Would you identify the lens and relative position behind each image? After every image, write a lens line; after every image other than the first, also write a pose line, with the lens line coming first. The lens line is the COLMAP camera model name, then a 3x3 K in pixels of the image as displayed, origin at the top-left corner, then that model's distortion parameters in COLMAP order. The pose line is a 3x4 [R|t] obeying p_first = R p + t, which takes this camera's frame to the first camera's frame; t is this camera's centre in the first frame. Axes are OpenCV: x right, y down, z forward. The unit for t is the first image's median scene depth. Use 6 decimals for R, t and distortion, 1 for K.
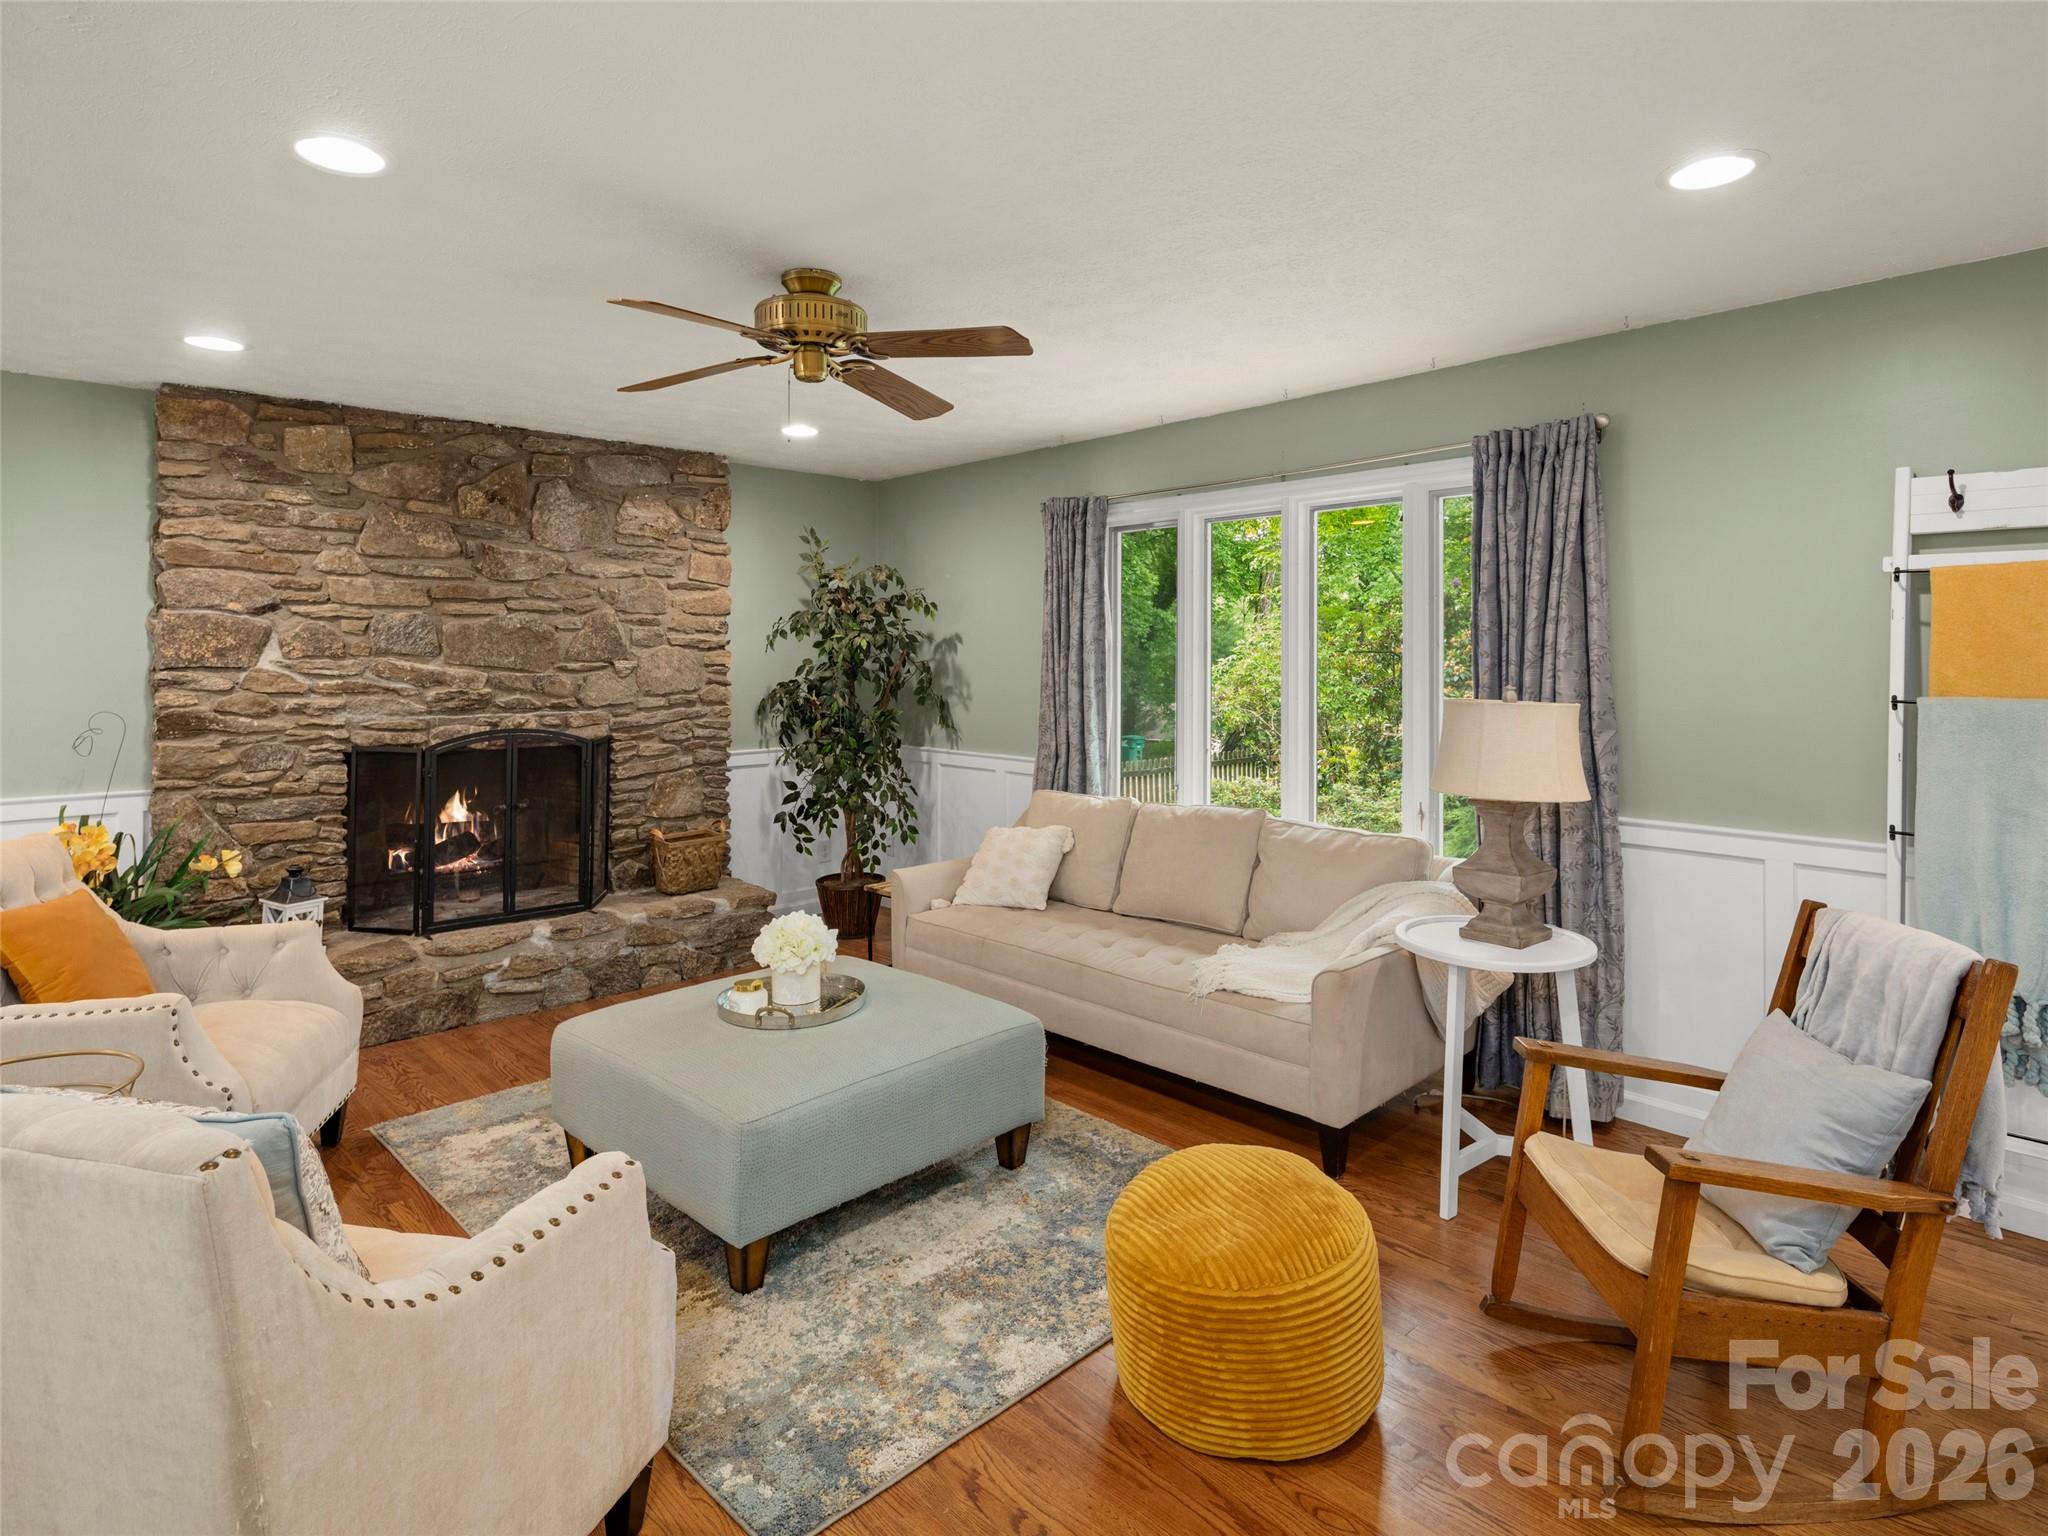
lens RADIAL K [[1112.1, 0, 1038.4], [0, 1112.1, 643.8], [0, 0, 1]] dist [0.003387, -0.000945]
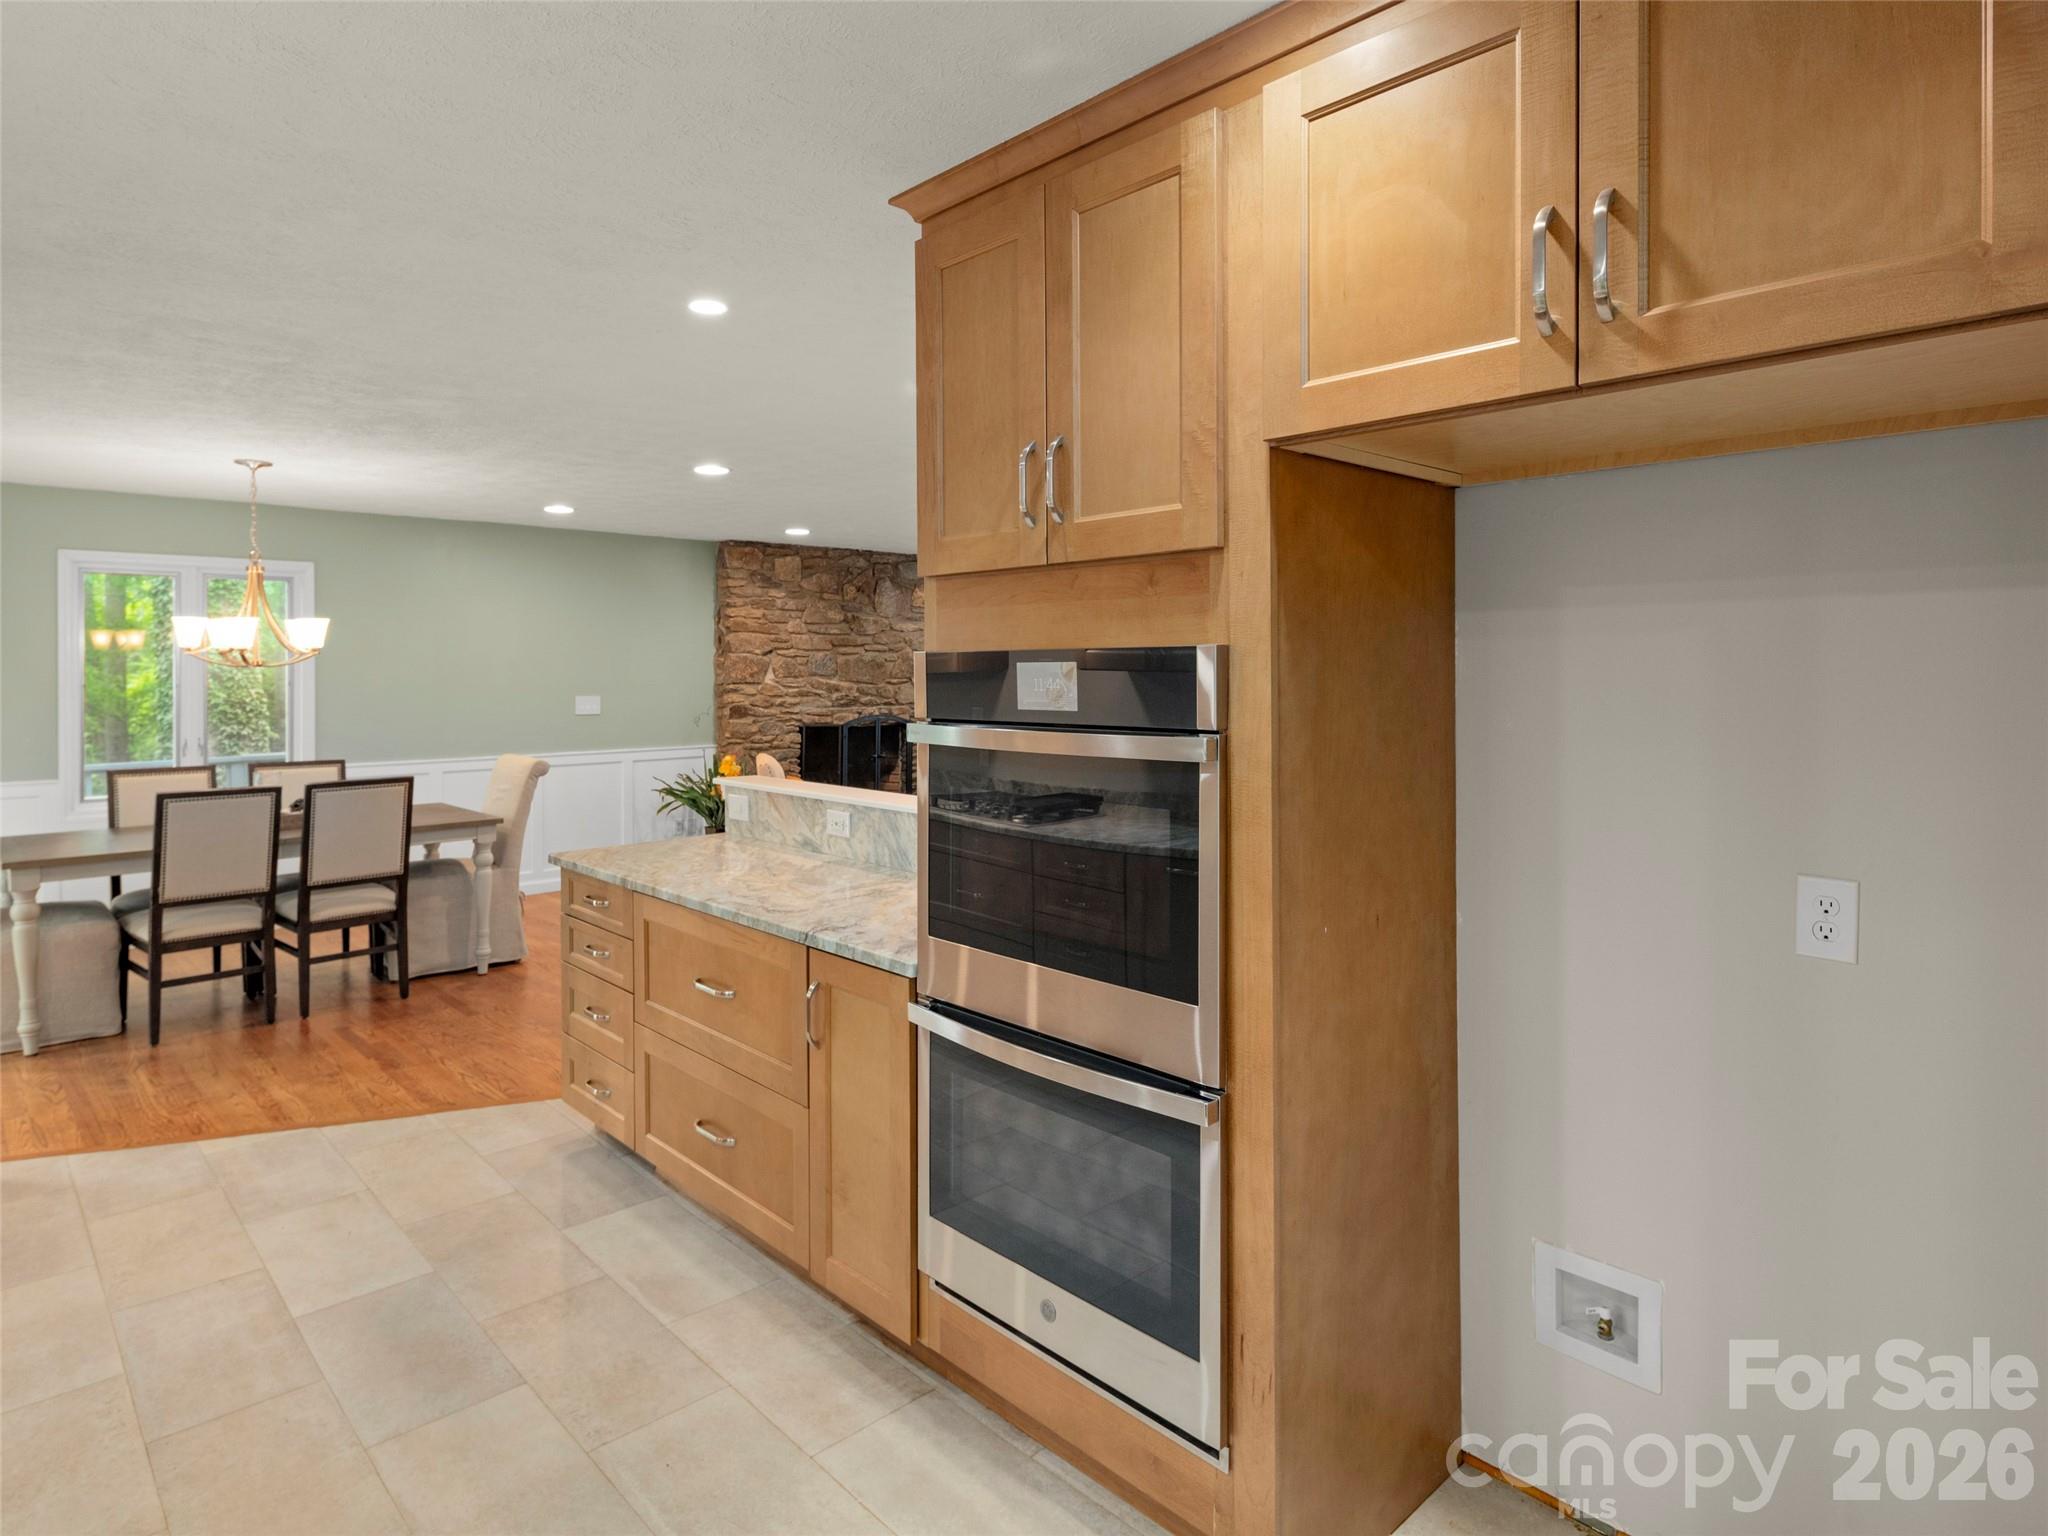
lens RADIAL K [[1135.6, 0, 1040.8], [0, 1135.6, 656.6], [0, 0, 1]] dist [0.002555, -0.003083]
pose [[0.999724, -0.006497, 0.022580, -0.239324], [0.006566, 0.999974, -0.003019, -0.013575], [-0.022559, 0.003167, 0.999740, -0.906455]]
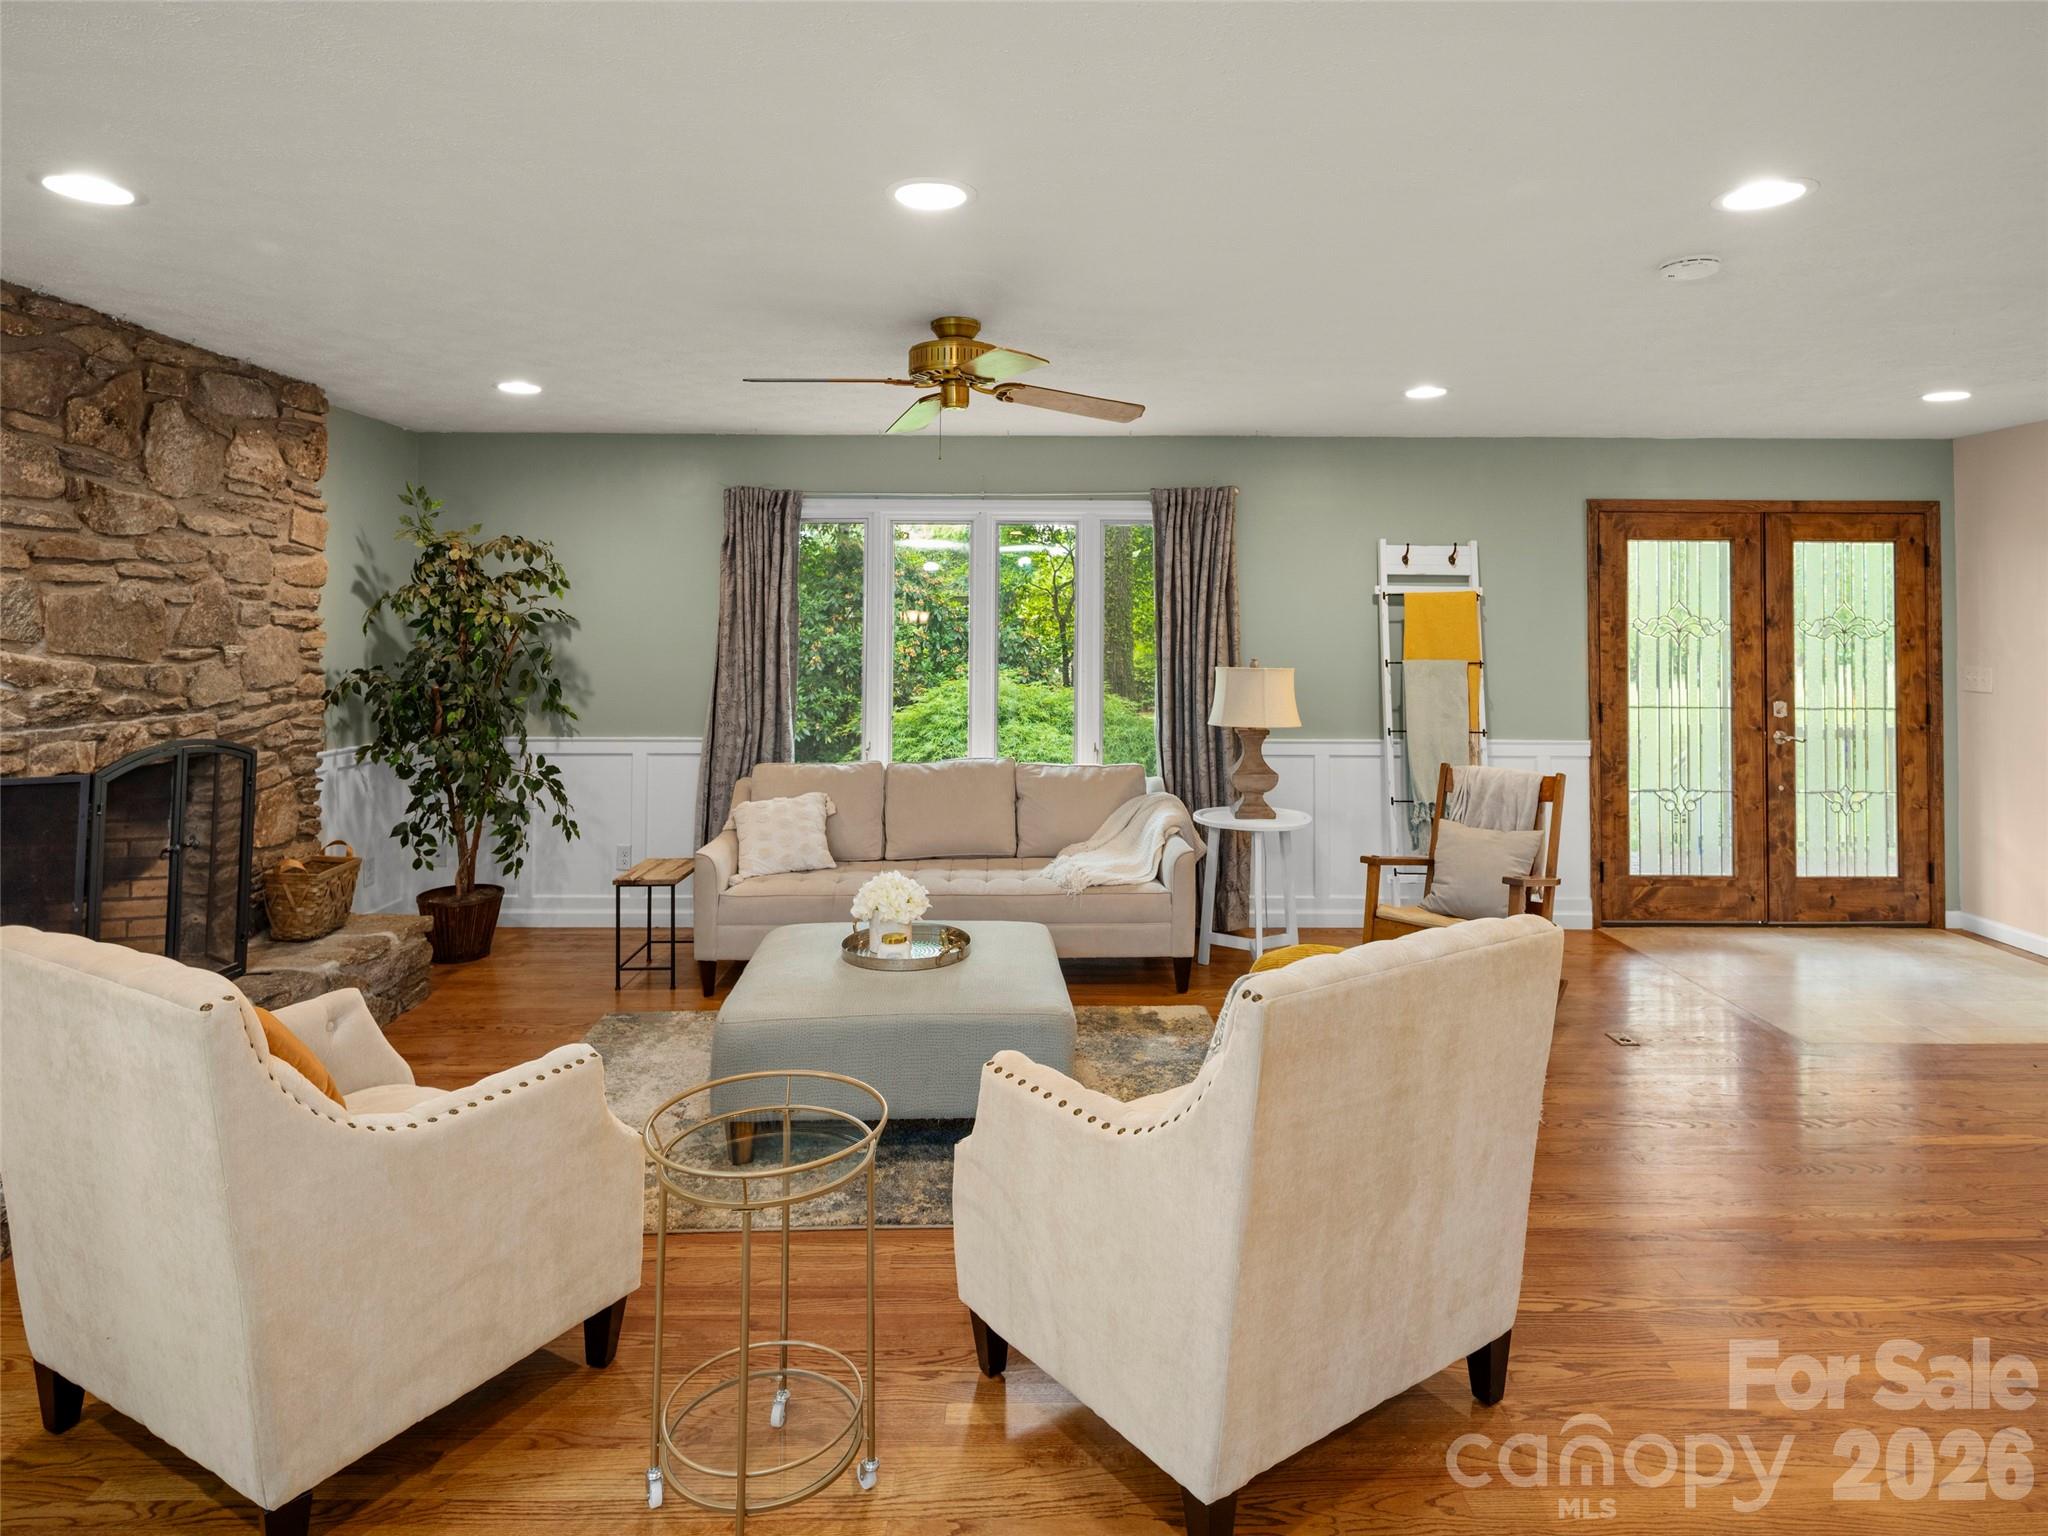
lens RADIAL K [[1139.0, 0, 1031.6], [0, 1139.0, 596.8], [0, 0, 1]] dist [0.002576, -0.000896]
pose [[0.678343, 0.021651, 0.734426, -0.640595], [-0.010884, 0.999752, -0.019419, -0.009807], [-0.734665, 0.005180, 0.678410, 0.076311]]
